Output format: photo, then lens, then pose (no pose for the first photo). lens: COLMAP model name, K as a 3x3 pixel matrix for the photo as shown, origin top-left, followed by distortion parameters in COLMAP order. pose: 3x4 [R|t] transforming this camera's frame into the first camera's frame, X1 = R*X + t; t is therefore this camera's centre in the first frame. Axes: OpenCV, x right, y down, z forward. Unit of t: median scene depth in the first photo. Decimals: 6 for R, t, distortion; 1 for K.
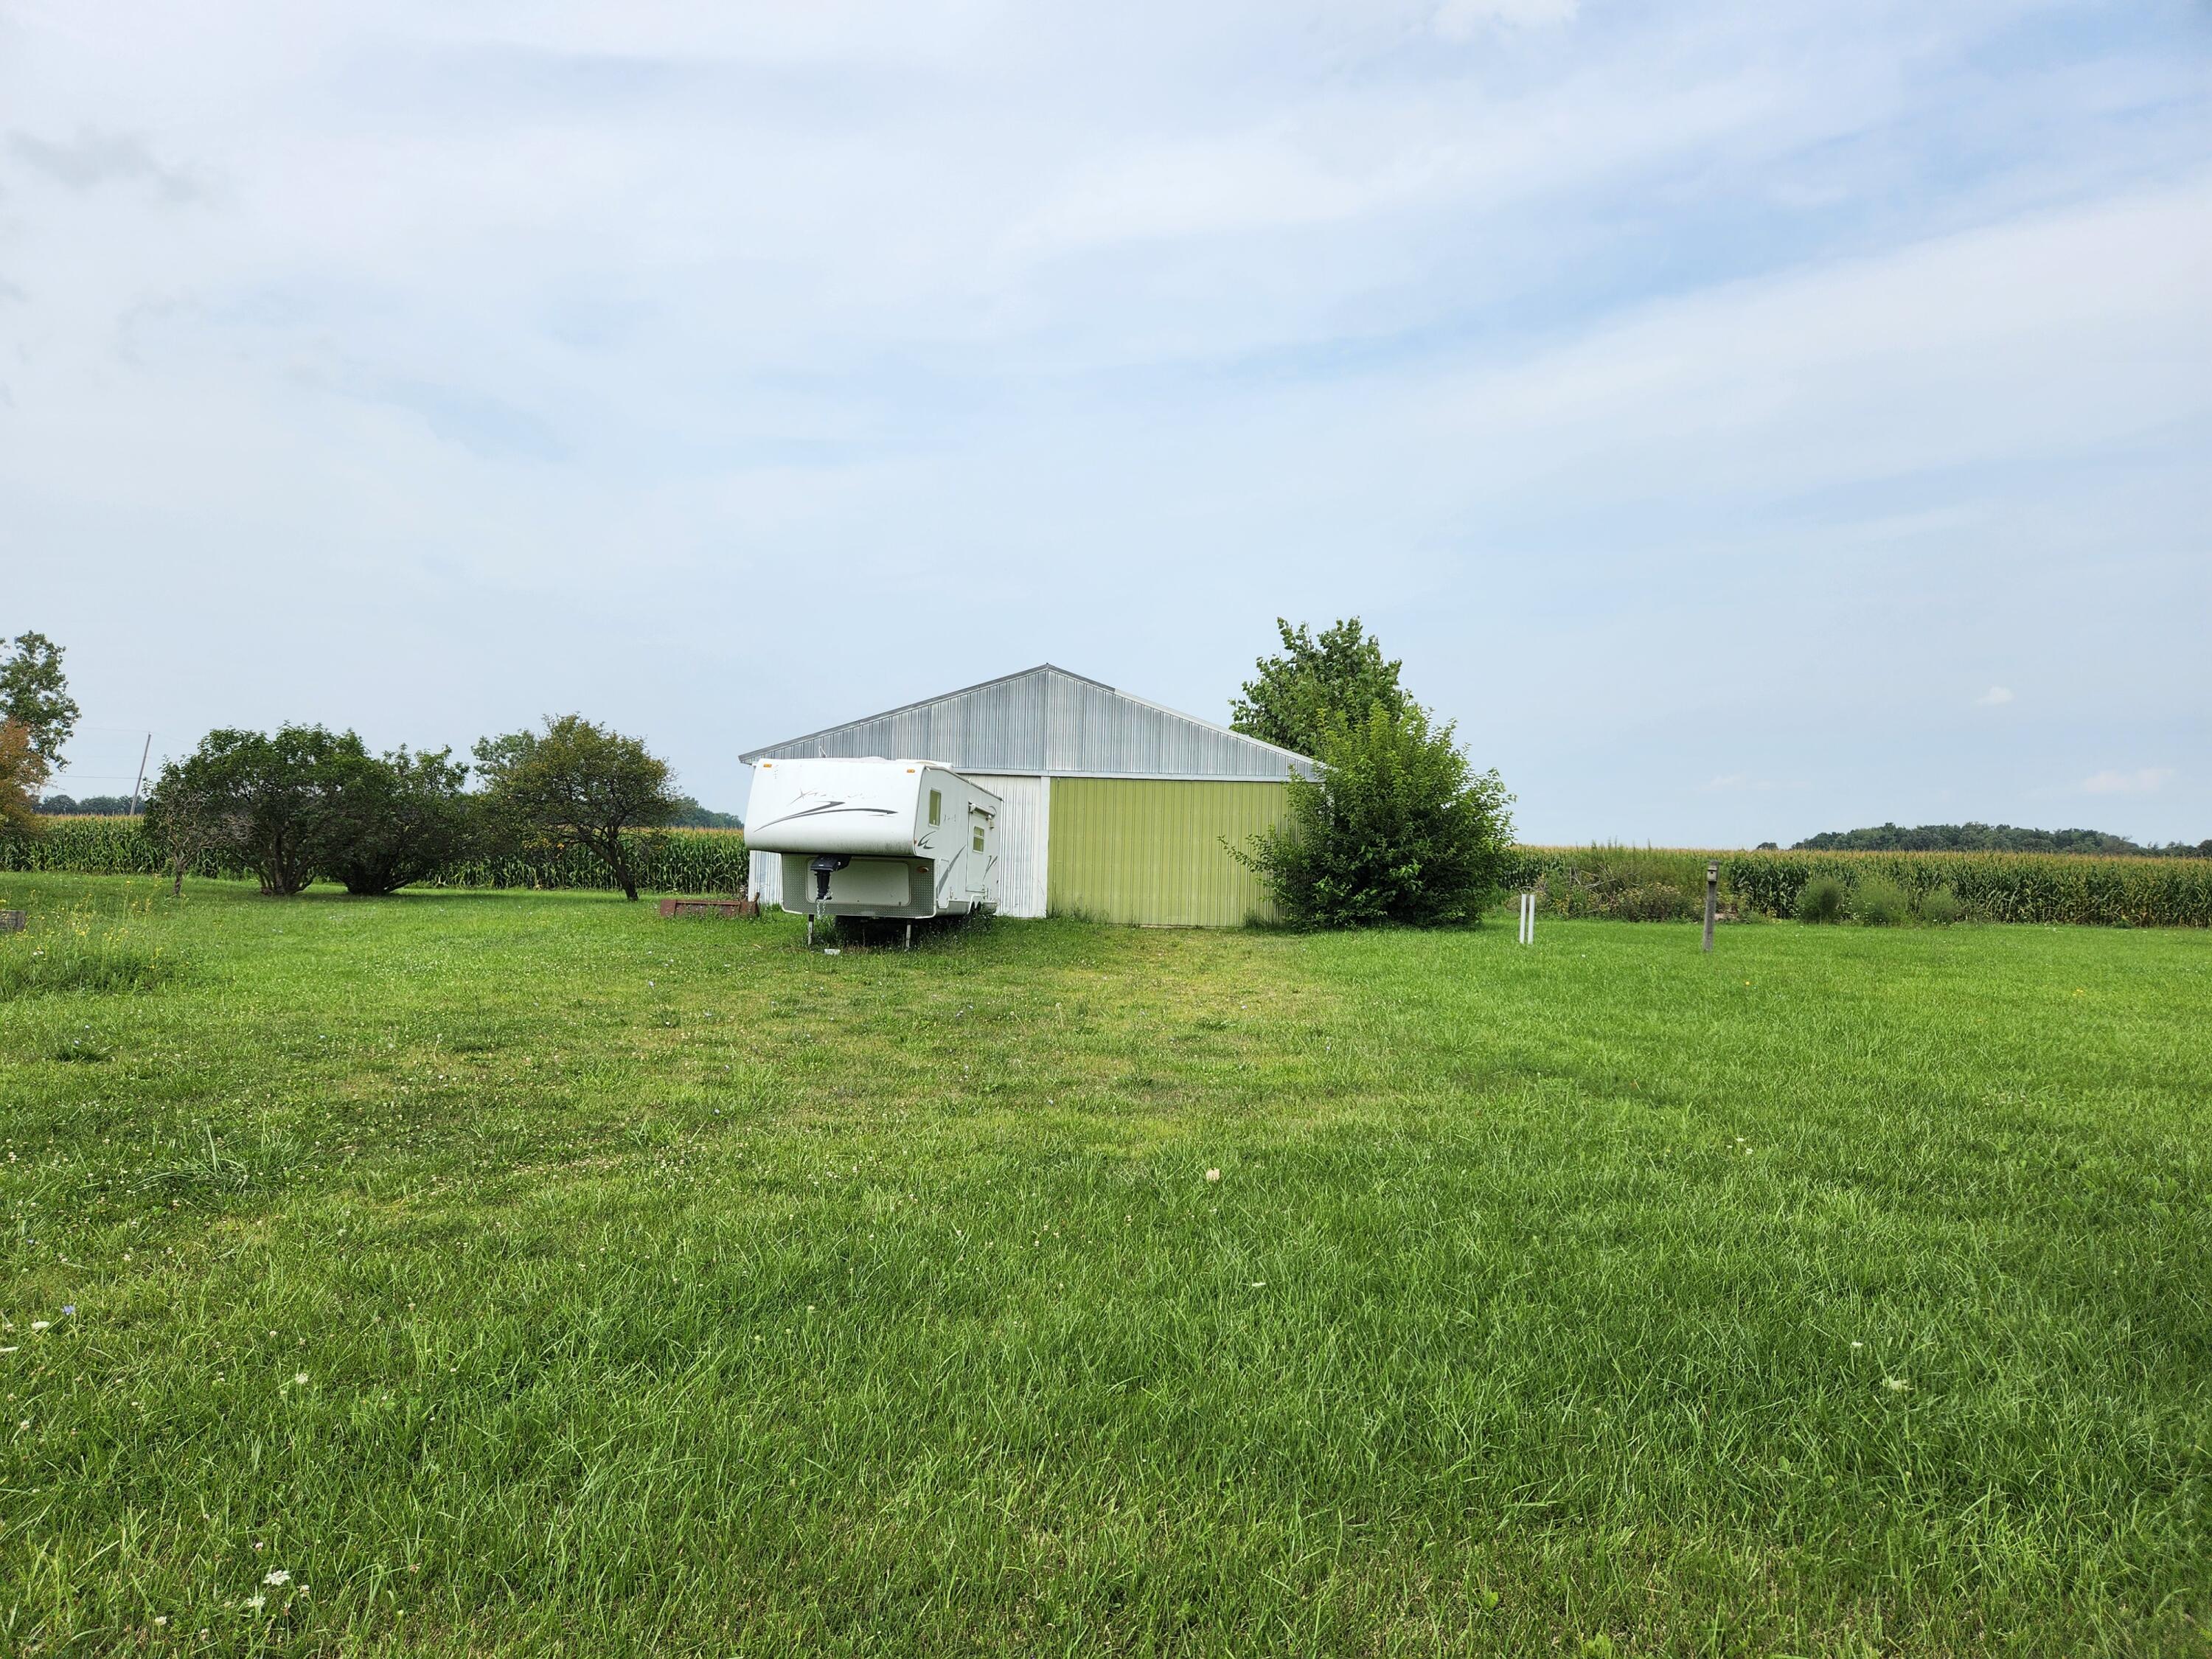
lens RADIAL K [[1492.8, 0, 1113.9], [0, 1492.8, 830.5], [0, 0, 1]] dist [0.066383, -0.053890]
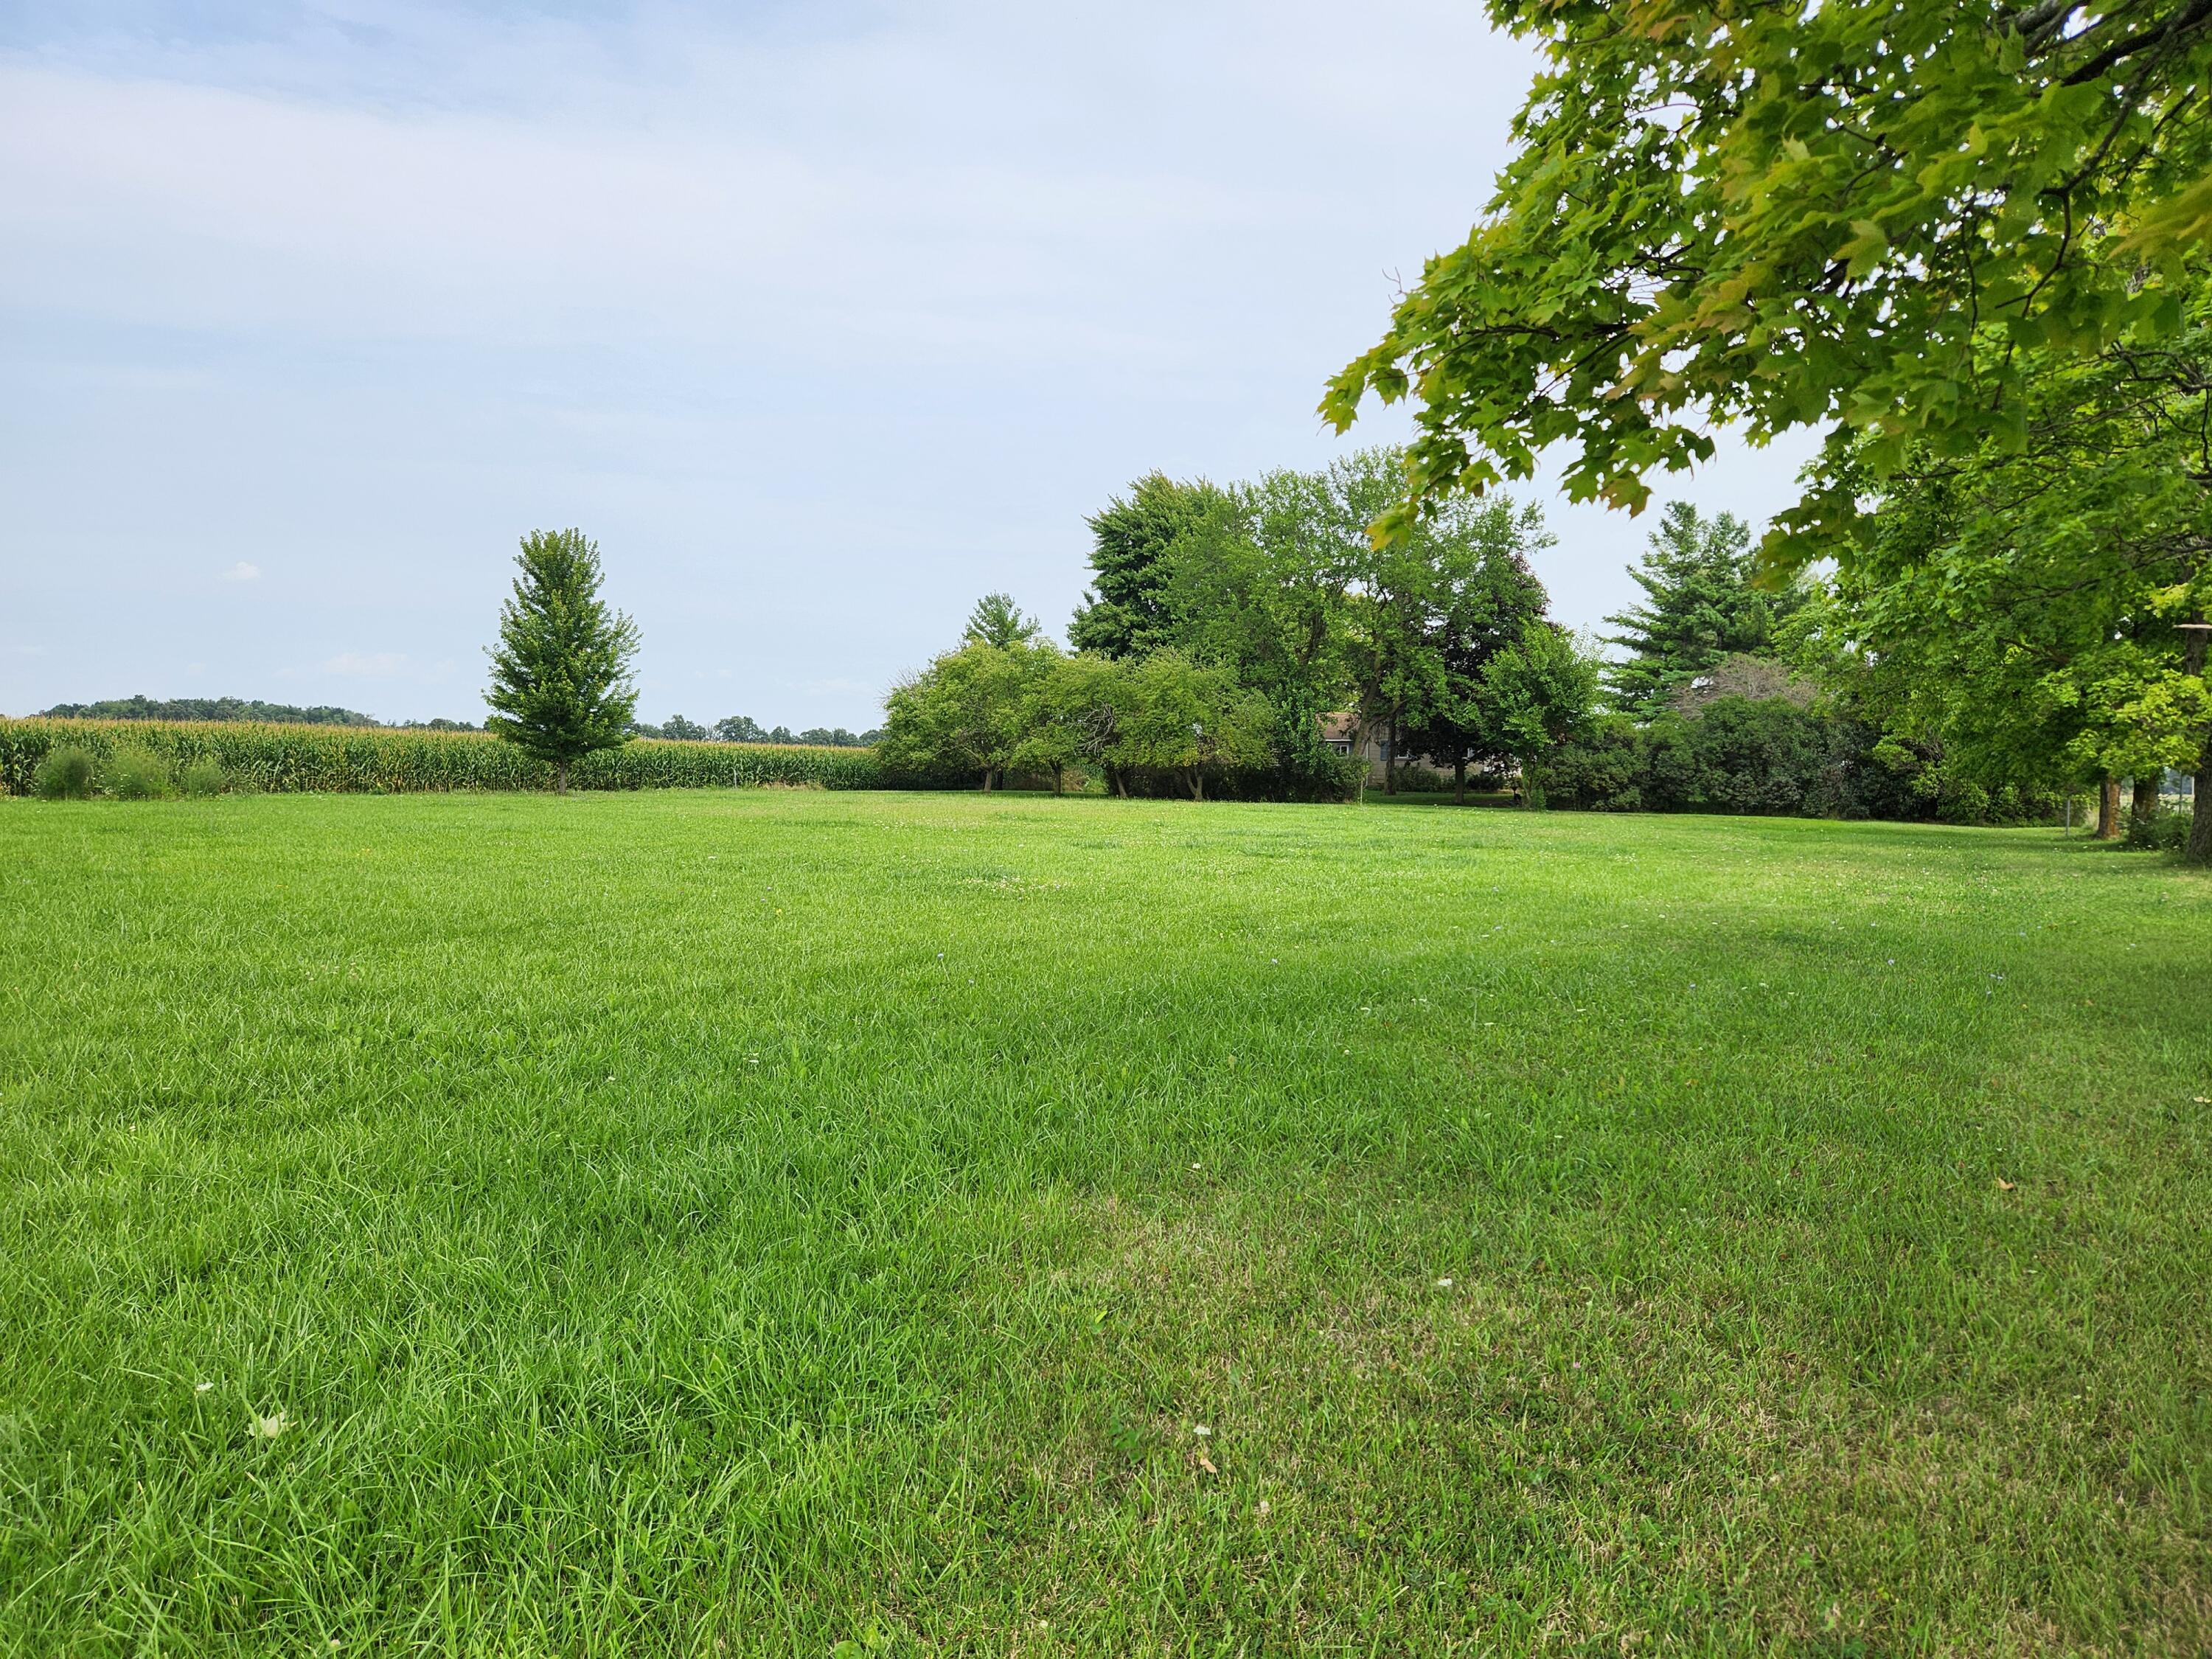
lens RADIAL K [[1492.8, 0, 1082.9], [0, 1492.8, 811.3], [0, 0, 1]] dist [0.066383, -0.053890]
pose [[0.515232, -0.040035, 0.856115, 0.042194], [-0.018234, 0.998170, 0.057652, 0.016643], [-0.856857, -0.045315, 0.513559, 0.108728]]
